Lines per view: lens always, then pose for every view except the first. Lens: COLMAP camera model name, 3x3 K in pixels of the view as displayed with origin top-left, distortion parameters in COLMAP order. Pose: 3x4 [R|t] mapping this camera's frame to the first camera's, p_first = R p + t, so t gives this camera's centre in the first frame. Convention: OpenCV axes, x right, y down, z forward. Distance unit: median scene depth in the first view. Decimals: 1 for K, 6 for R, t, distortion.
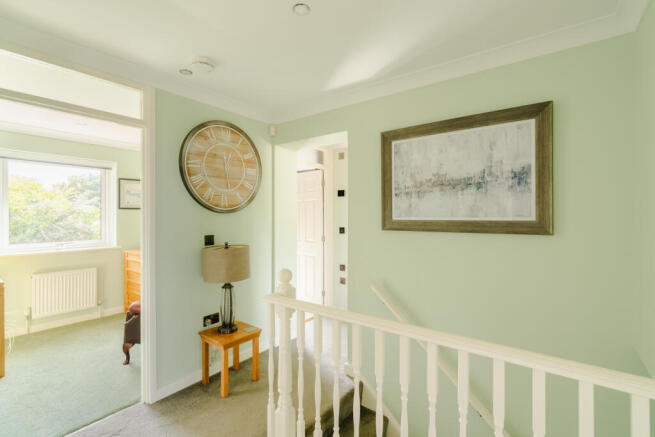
lens RADIAL K [[302.2, 0, 328.9], [0, 302.2, 214.4], [0, 0, 1]] dist [0.001358, 0.000752]
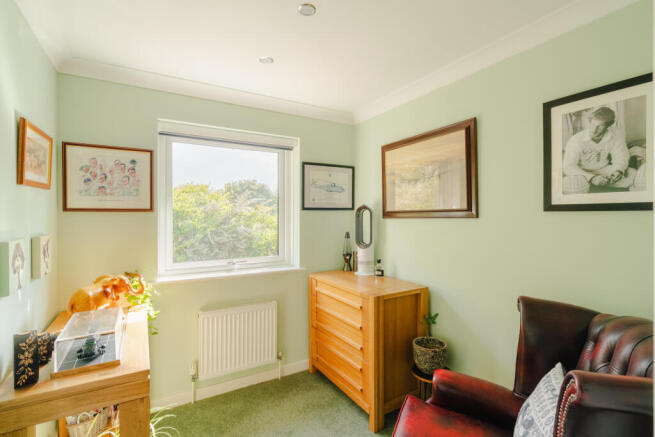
lens RADIAL K [[302.2, 0, 328.9], [0, 302.2, 214.4], [0, 0, 1]] dist [0.001358, 0.000752]
pose [[0.929111, -0.004821, -0.369770, -0.389443], [0.004461, 0.999988, -0.001827, -0.006629], [0.369775, 0.000048, 0.929121, 0.406766]]
